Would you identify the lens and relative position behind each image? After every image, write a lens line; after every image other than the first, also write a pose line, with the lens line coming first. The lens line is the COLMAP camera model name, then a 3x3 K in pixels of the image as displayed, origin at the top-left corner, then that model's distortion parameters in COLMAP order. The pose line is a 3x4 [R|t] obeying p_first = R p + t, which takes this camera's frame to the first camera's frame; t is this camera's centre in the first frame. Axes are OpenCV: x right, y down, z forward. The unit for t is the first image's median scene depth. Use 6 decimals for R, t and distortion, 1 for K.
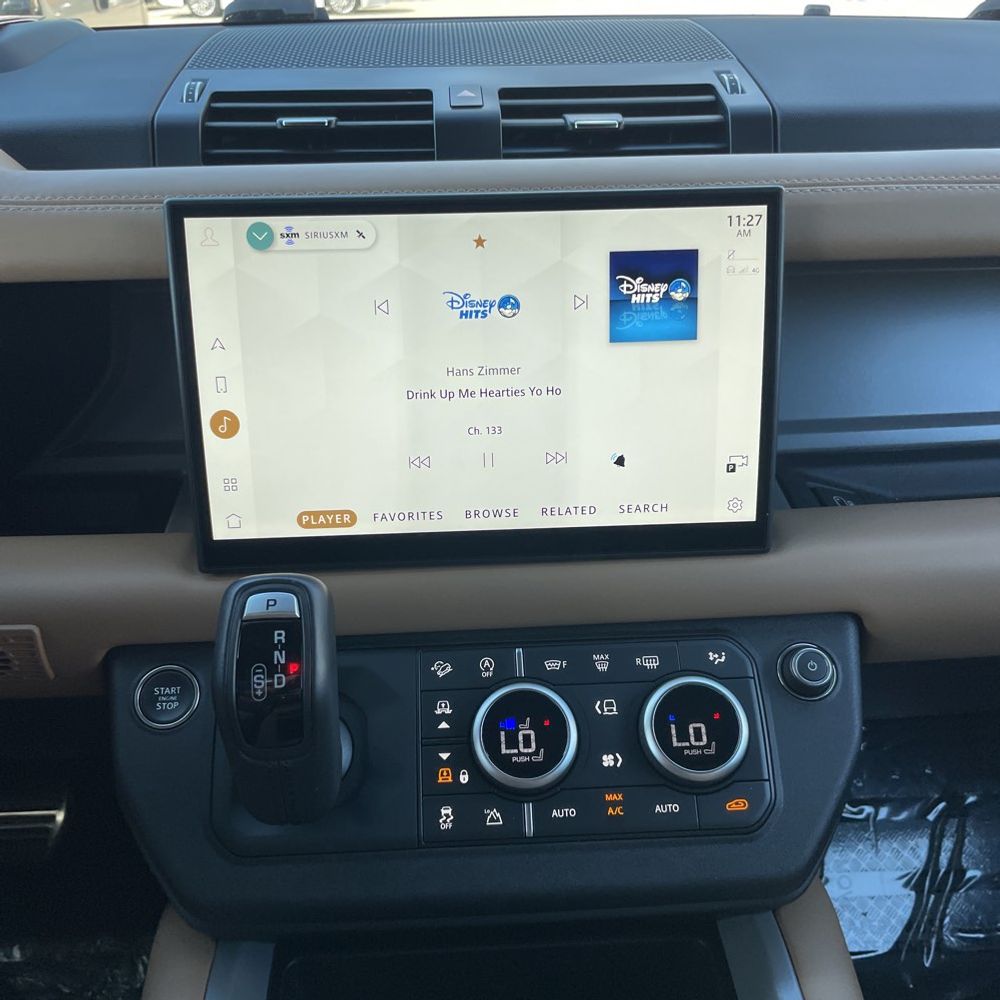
lens RADIAL K [[985.8, 0, 483.9], [0, 985.8, 501.6], [0, 0, 1]] dist [0.082778, -0.110555]
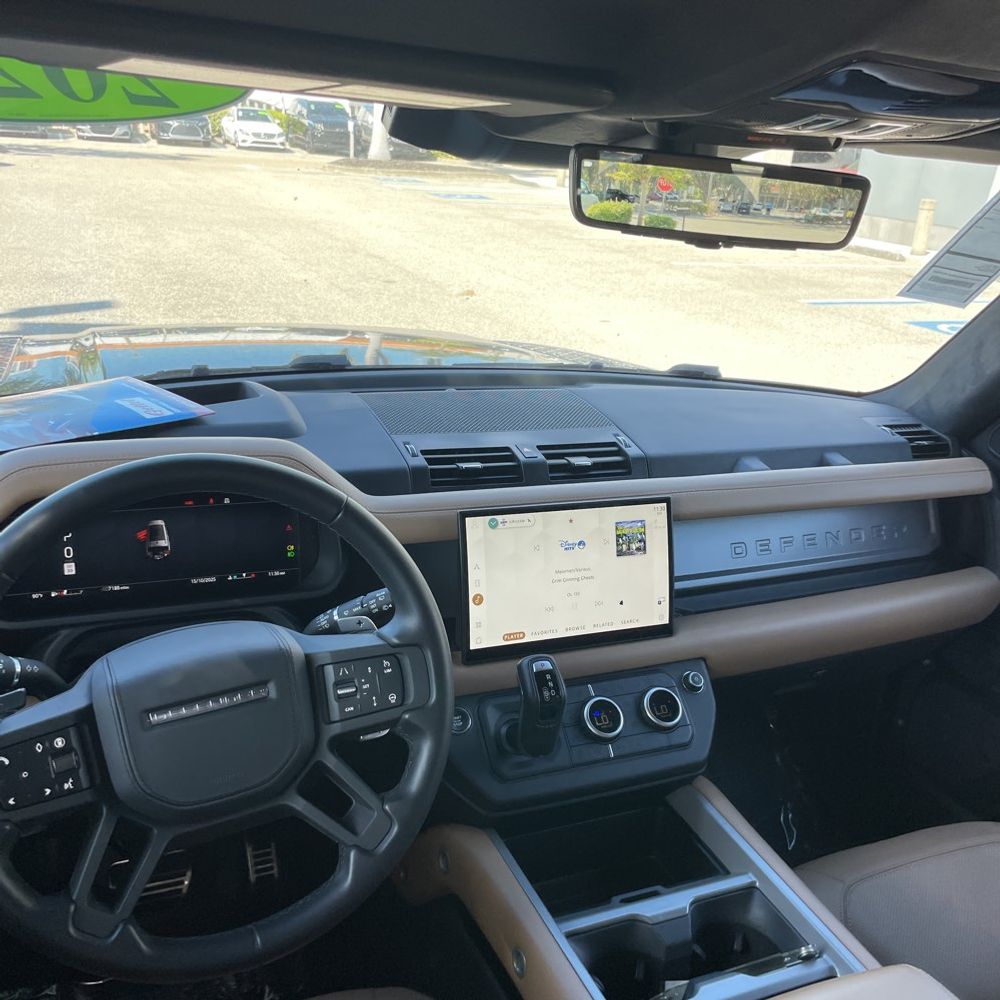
lens RADIAL K [[985.8, 0, 483.9], [0, 985.8, 501.6], [0, 0, 1]] dist [0.082778, -0.110555]
pose [[0.932697, -0.035882, 0.358872, -1.100880], [0.087800, 0.987693, -0.129434, -0.001660], [-0.349811, 0.152232, 0.924369, -1.253180]]
